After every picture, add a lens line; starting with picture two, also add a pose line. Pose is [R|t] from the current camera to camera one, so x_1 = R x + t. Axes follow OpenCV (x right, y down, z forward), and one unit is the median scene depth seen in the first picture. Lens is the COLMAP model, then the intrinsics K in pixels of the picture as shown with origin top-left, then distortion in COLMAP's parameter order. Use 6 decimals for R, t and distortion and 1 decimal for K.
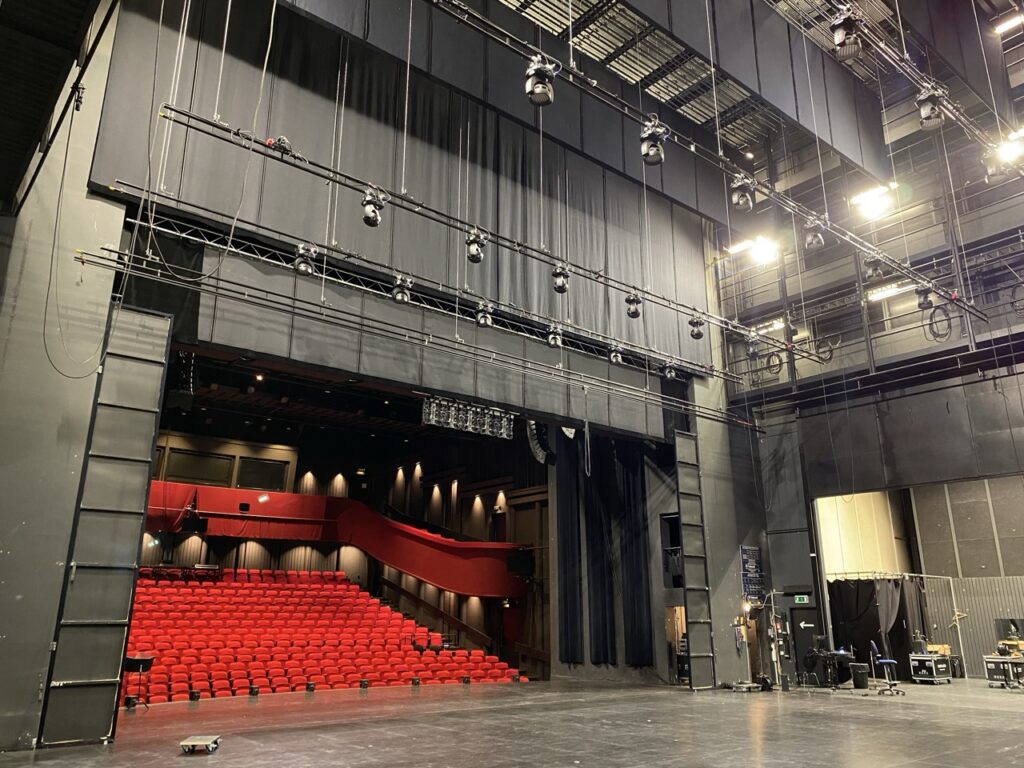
lens RADIAL K [[792.1, 0, 511.9], [0, 792.1, 374.2], [0, 0, 1]] dist [0.014376, 0.001351]
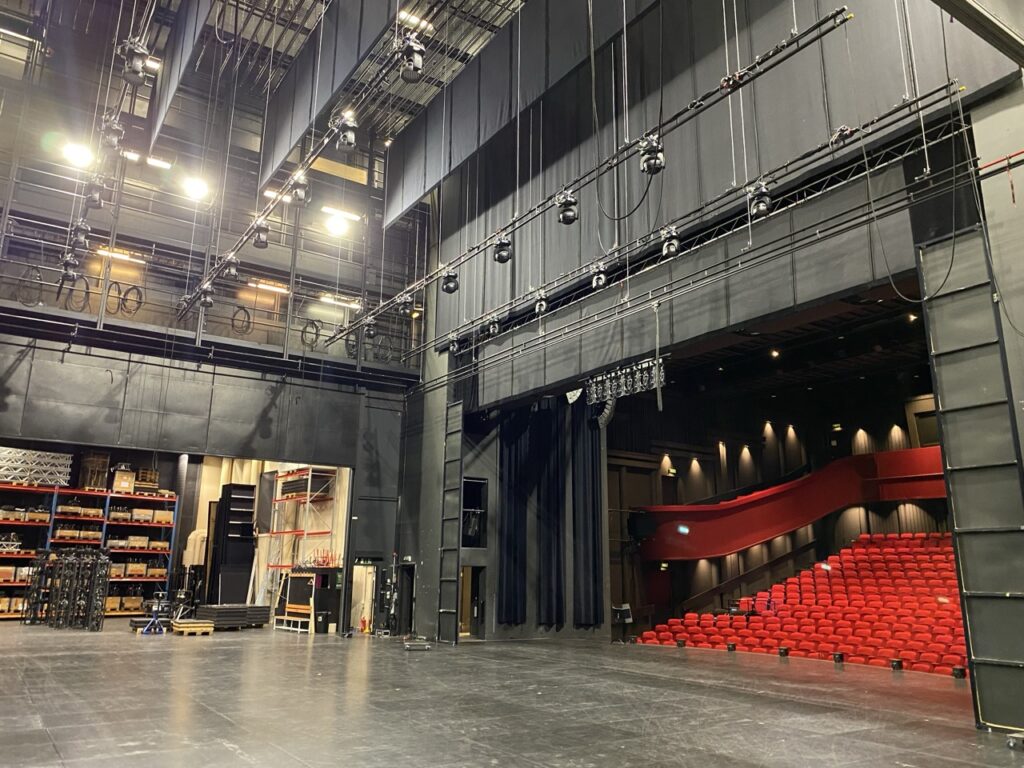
lens RADIAL K [[777.3, 0, 511.2], [0, 777.3, 374.8], [0, 0, 1]] dist [0.043154, -0.054983]
pose [[-0.101748, -0.250913, -0.962648, 0.718168], [0.279477, 0.921489, -0.269724, 0.215791], [0.954746, -0.296482, -0.023635, 0.711238]]
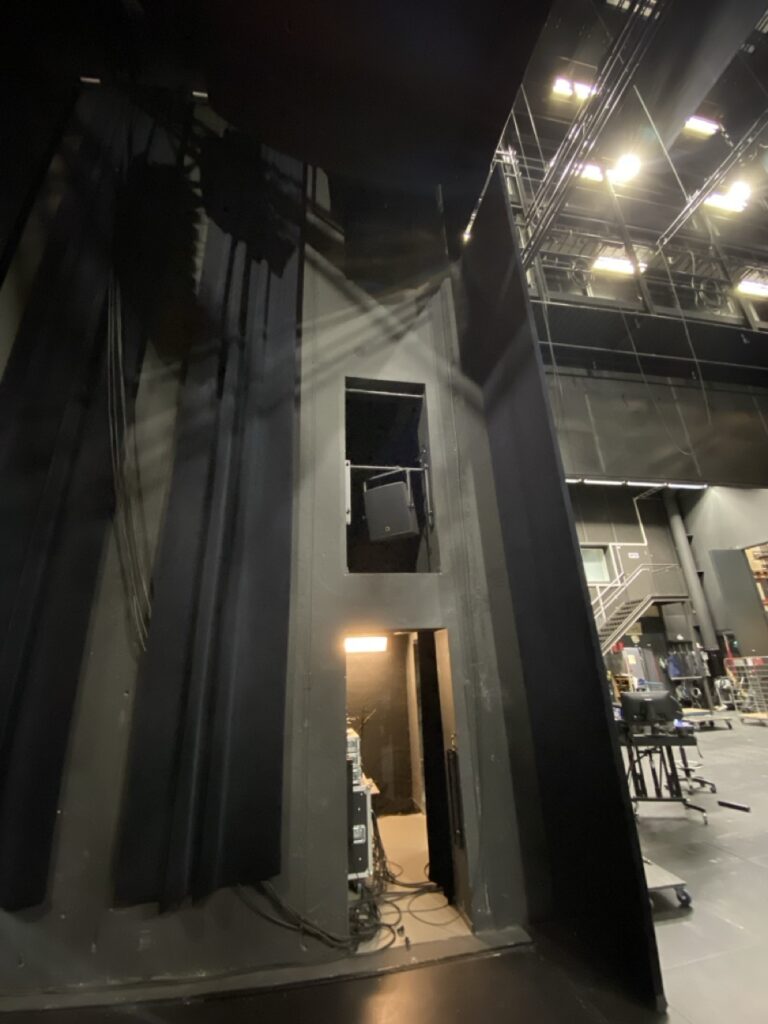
lens RADIAL K [[413.3, 0, 388.5], [0, 413.3, 513.3], [0, 0, 1]] dist [0.035683, -0.030804]
pose [[0.484015, 0.277519, 0.829887, 0.059619], [-0.218081, 0.956709, -0.192738, 0.276322], [-0.847449, -0.087694, 0.523584, 0.909780]]
